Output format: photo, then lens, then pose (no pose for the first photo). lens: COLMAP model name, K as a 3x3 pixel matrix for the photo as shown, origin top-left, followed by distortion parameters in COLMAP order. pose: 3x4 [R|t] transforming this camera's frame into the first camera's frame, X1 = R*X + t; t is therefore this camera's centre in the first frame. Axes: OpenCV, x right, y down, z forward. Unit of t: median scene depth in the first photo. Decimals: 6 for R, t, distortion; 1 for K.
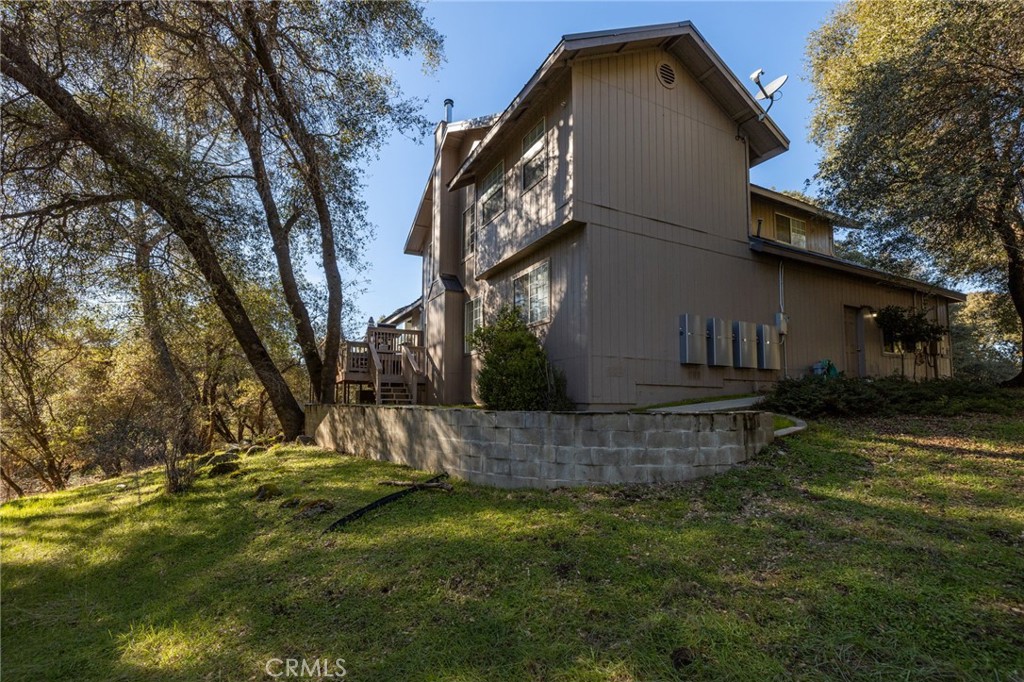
lens RADIAL K [[438.6, 0, 512.0], [0, 438.6, 341.0], [0, 0, 1]] dist [0.001146, 0.000500]
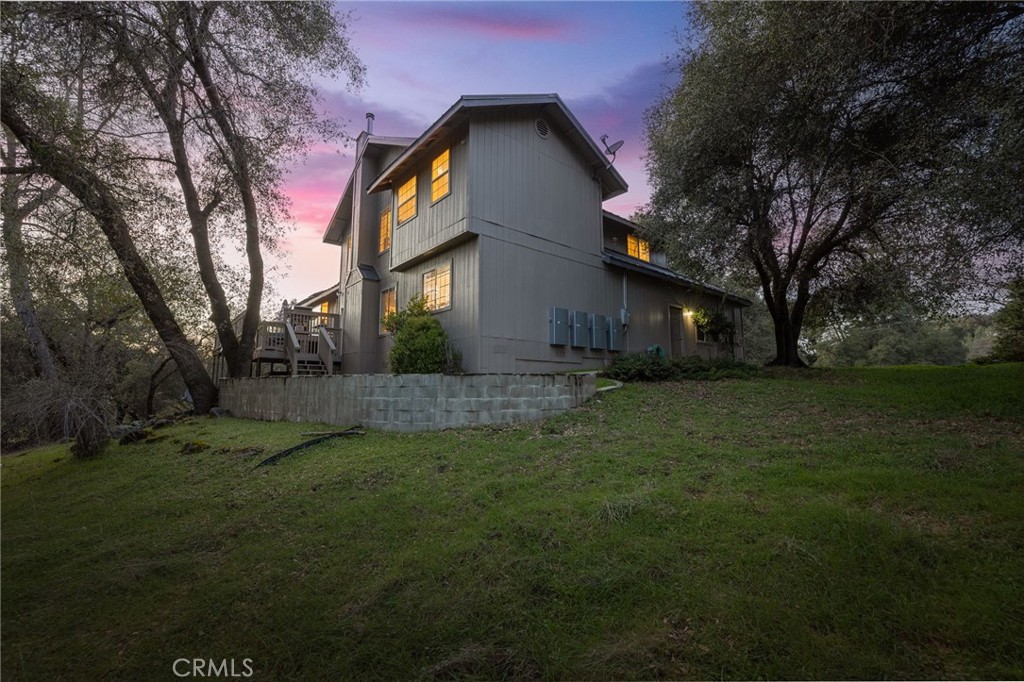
lens RADIAL K [[418.9, 0, 525.7], [0, 418.9, 333.7], [0, 0, 1]] dist [-0.000486, -0.000025]
pose [[0.974327, 0.024800, 0.223769, 0.027826], [-0.026386, 0.999643, 0.004102, 0.015671], [-0.223587, -0.009901, 0.974634, -0.208590]]
